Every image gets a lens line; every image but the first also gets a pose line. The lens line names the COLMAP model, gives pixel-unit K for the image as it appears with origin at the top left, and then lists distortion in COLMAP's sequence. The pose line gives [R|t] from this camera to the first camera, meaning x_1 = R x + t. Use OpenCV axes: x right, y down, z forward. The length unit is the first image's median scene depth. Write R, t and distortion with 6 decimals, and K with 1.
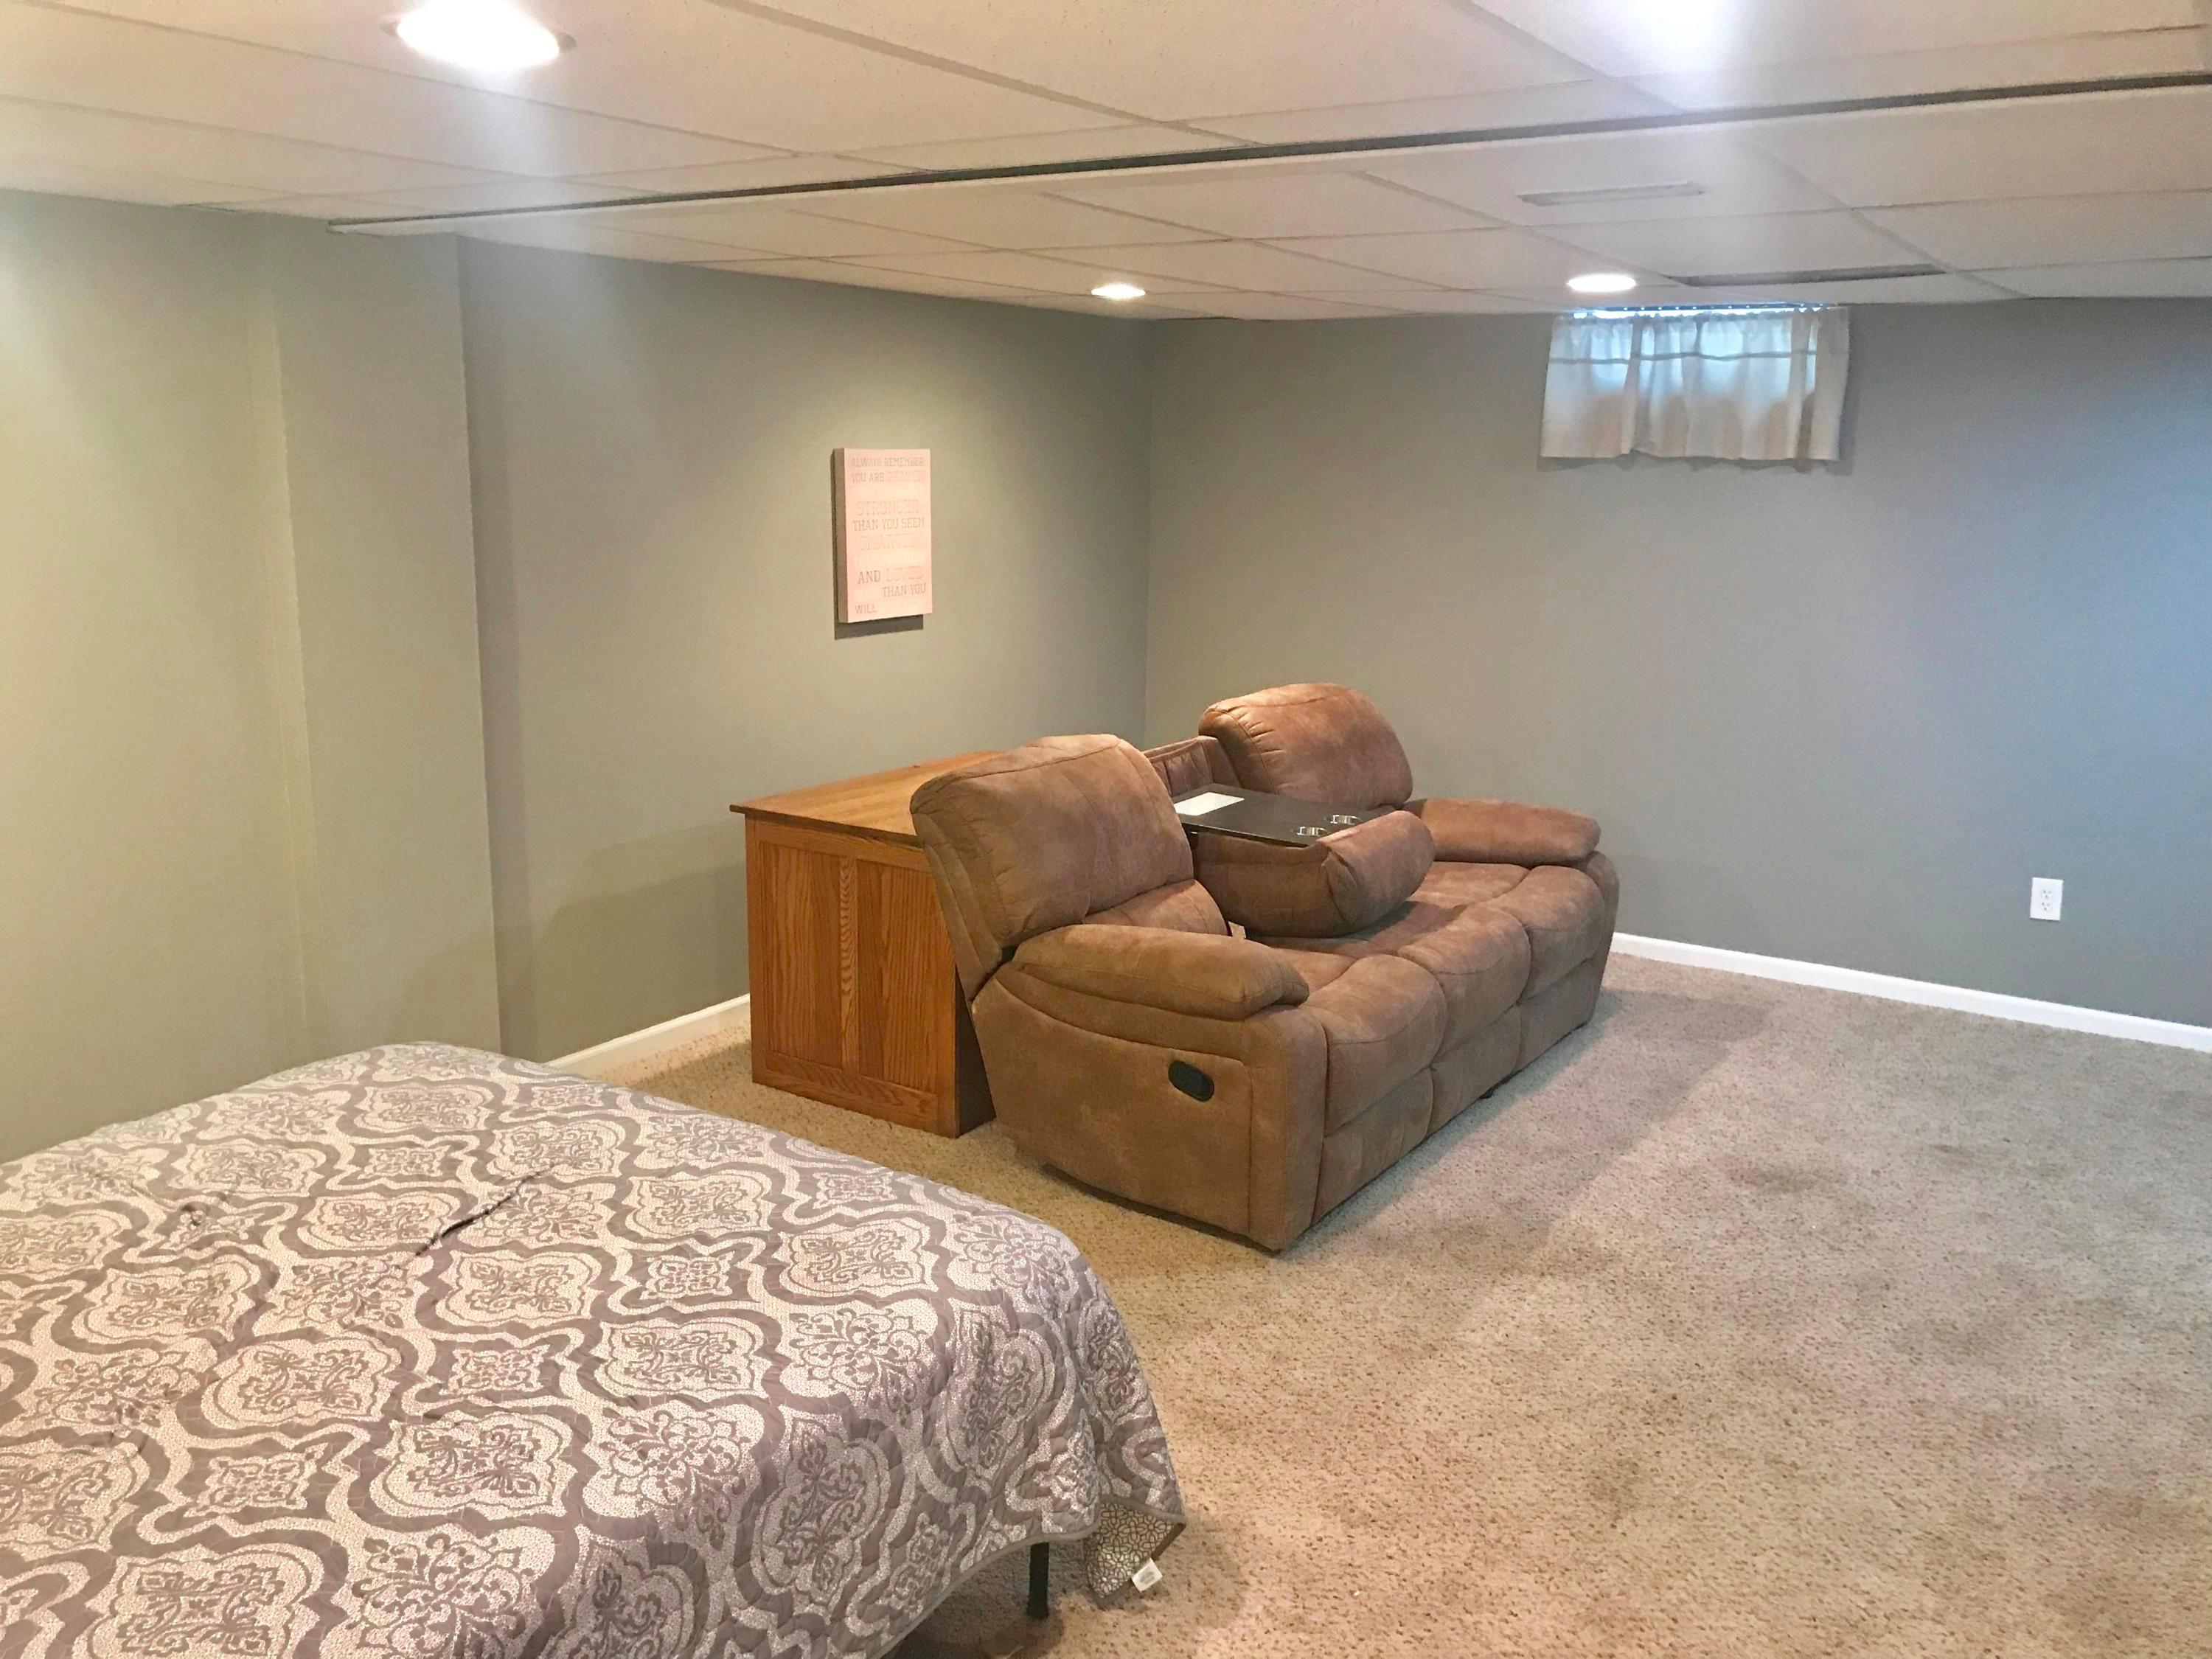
lens RADIAL K [[1811.2, 0, 1106.0], [0, 1811.2, 829.5], [0, 0, 1]] dist [0.011671, 0.002219]
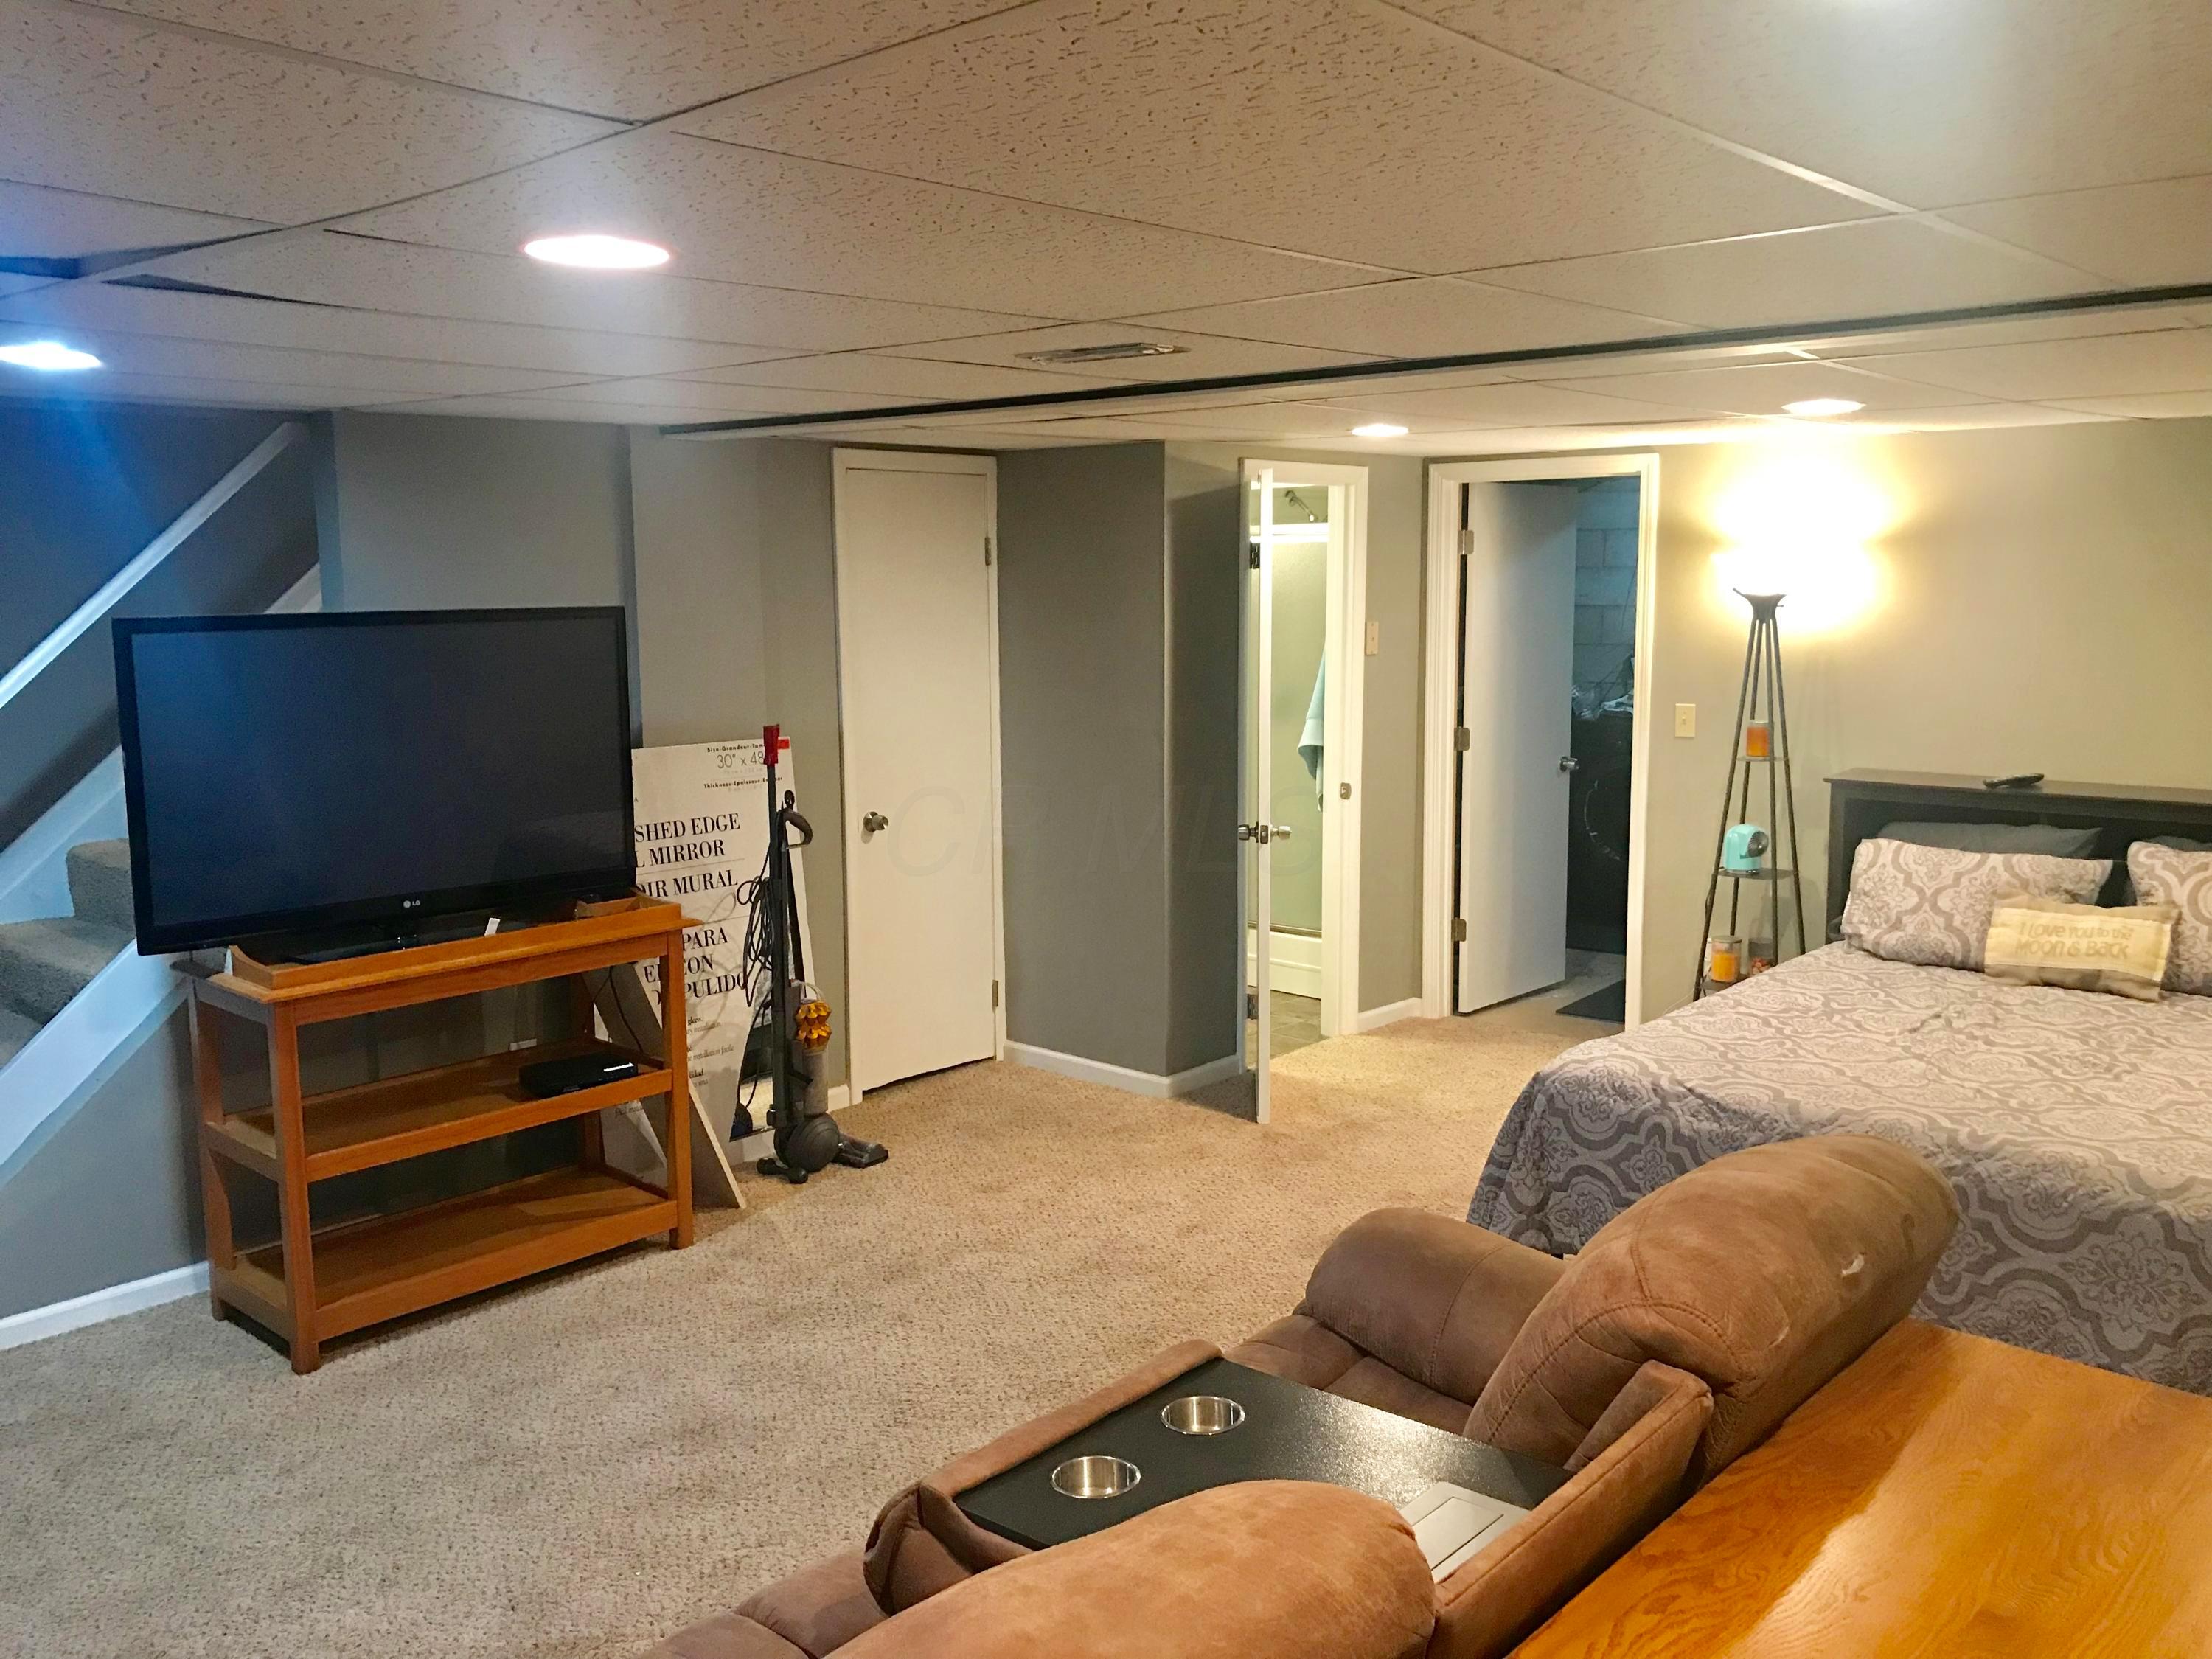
lens RADIAL K [[1811.2, 0, 1106.0], [0, 1811.2, 829.5], [0, 0, 1]] dist [0.011671, 0.002219]
pose [[-0.988480, -0.026762, 0.148968, 0.063057], [0.026743, 0.937875, 0.345941, -0.279830], [-0.148972, 0.345940, -0.926355, 1.270243]]
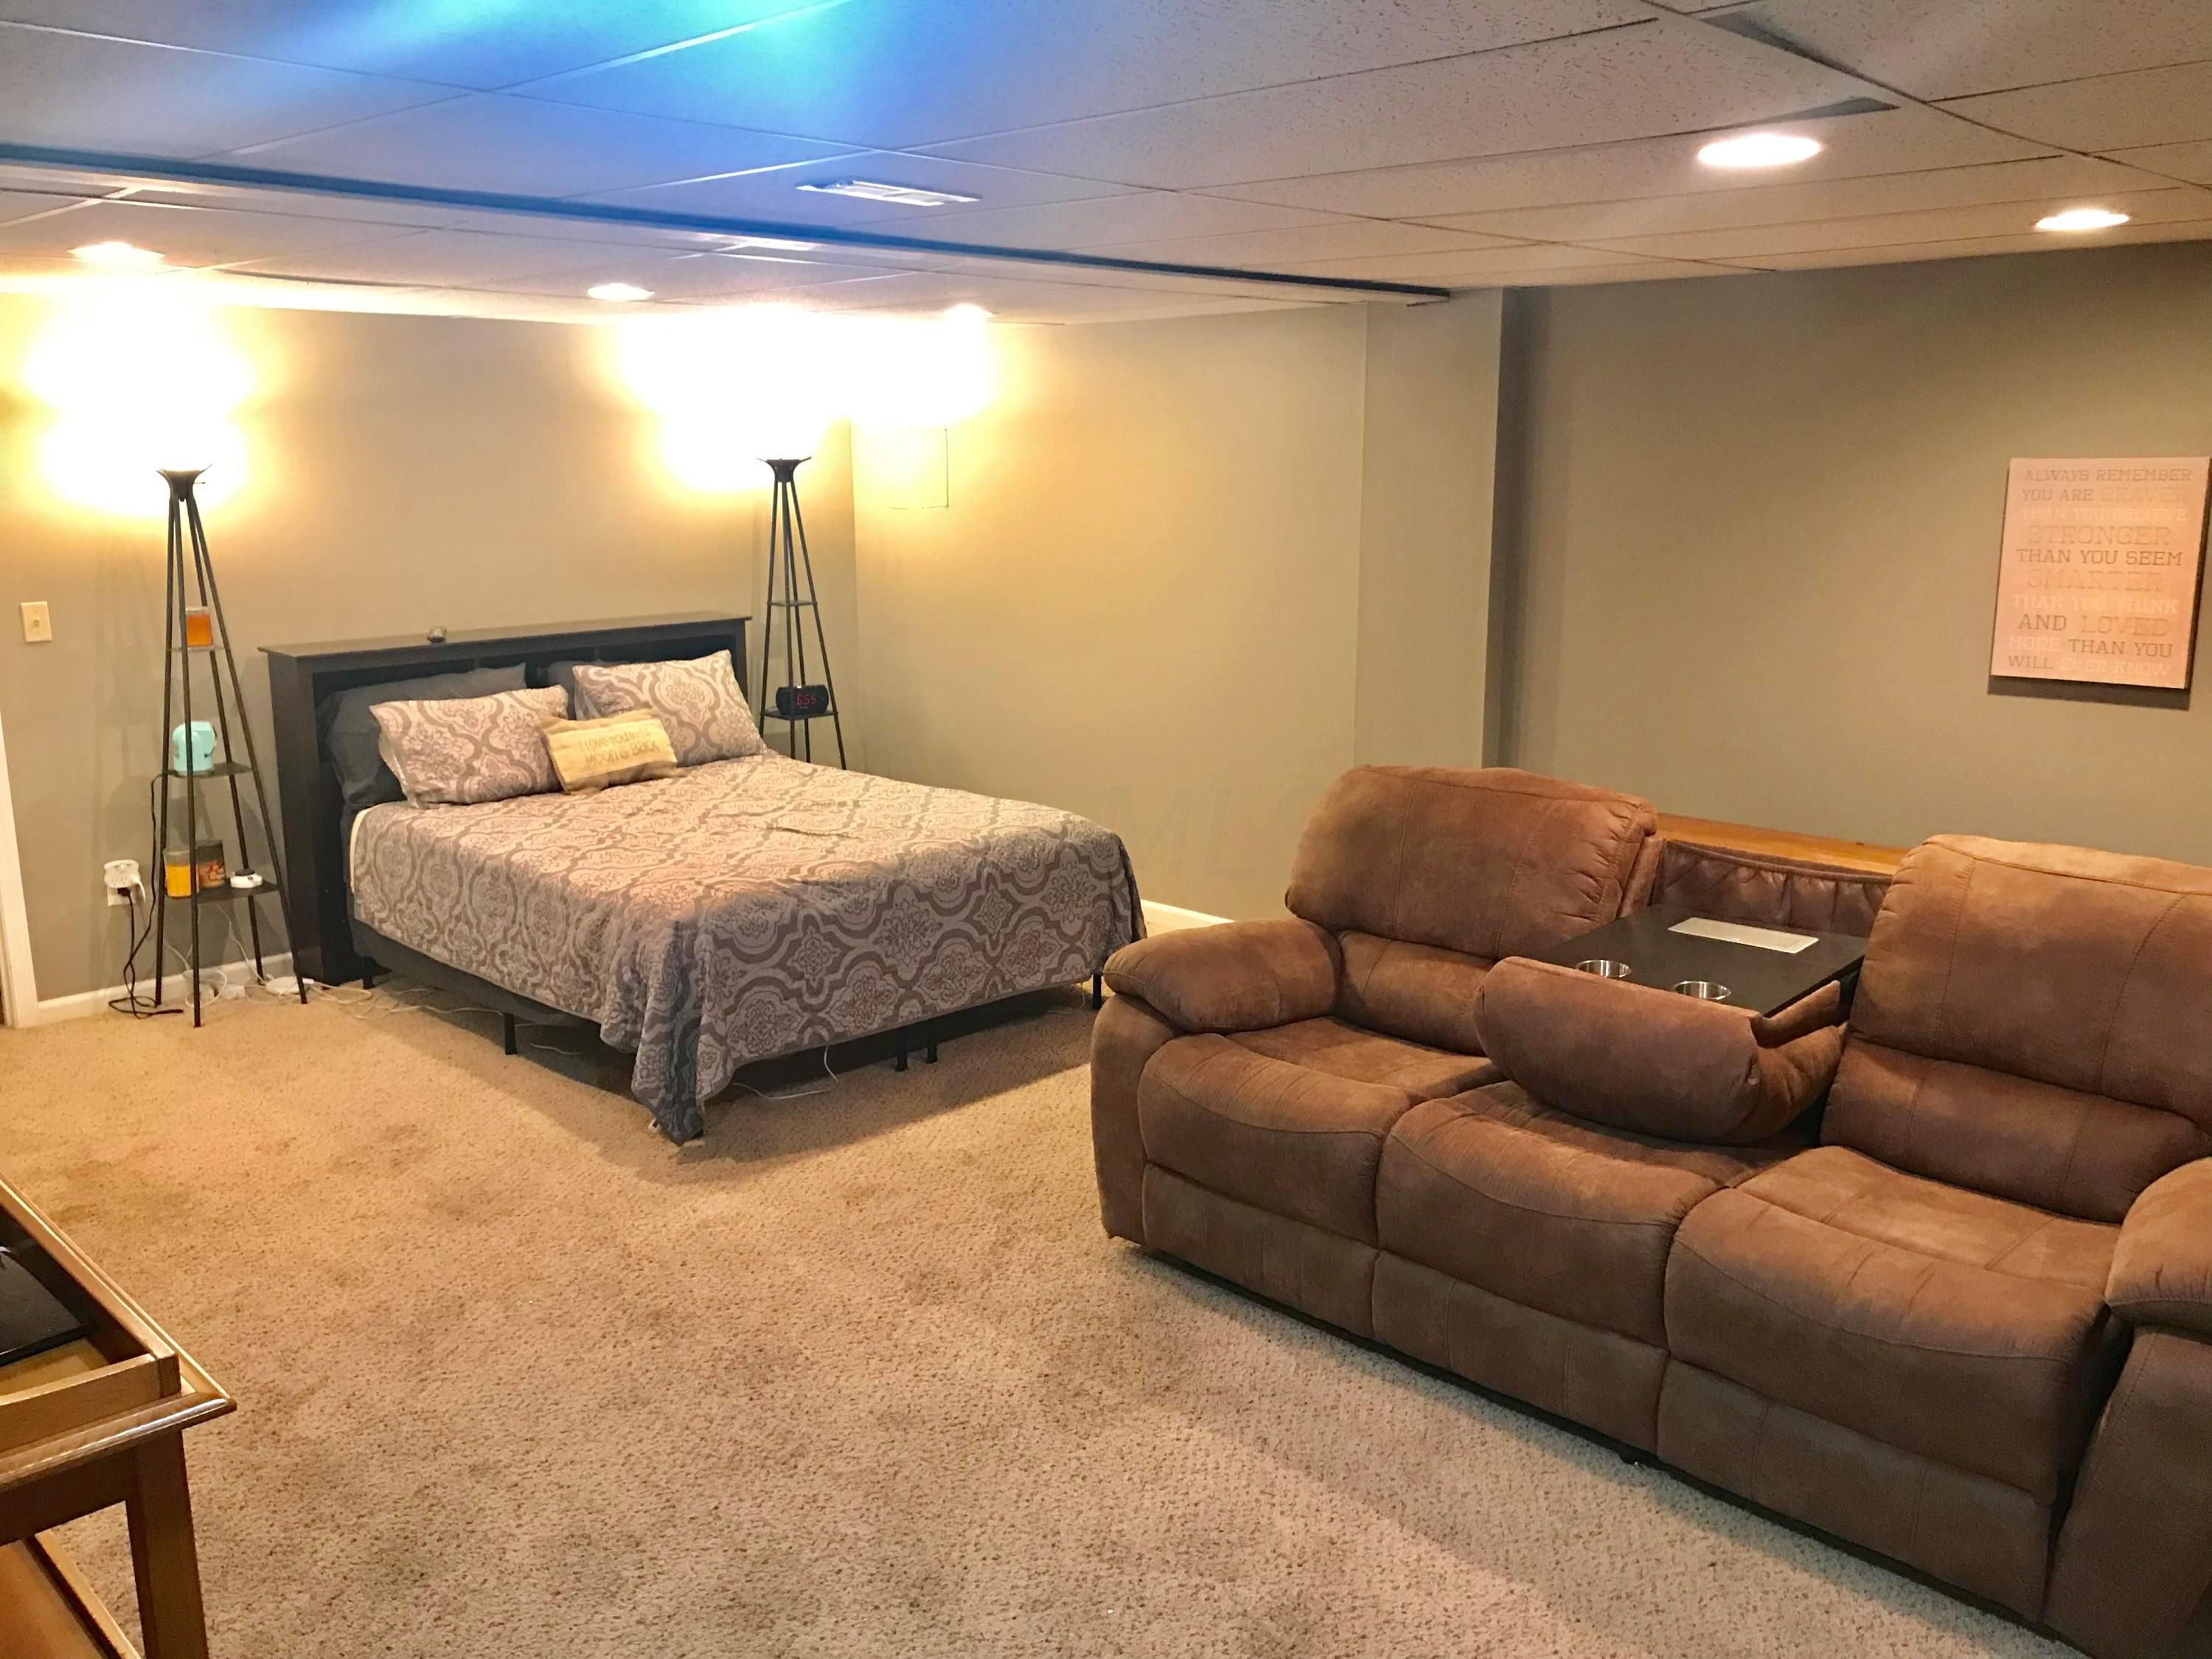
lens RADIAL K [[1811.2, 0, 1106.0], [0, 1811.2, 829.5], [0, 0, 1]] dist [0.011671, 0.002219]
pose [[-0.188800, 0.192303, -0.963003, 0.784274], [-0.203636, 0.951657, 0.229961, -0.167605], [0.960670, 0.239518, -0.140513, 0.819943]]
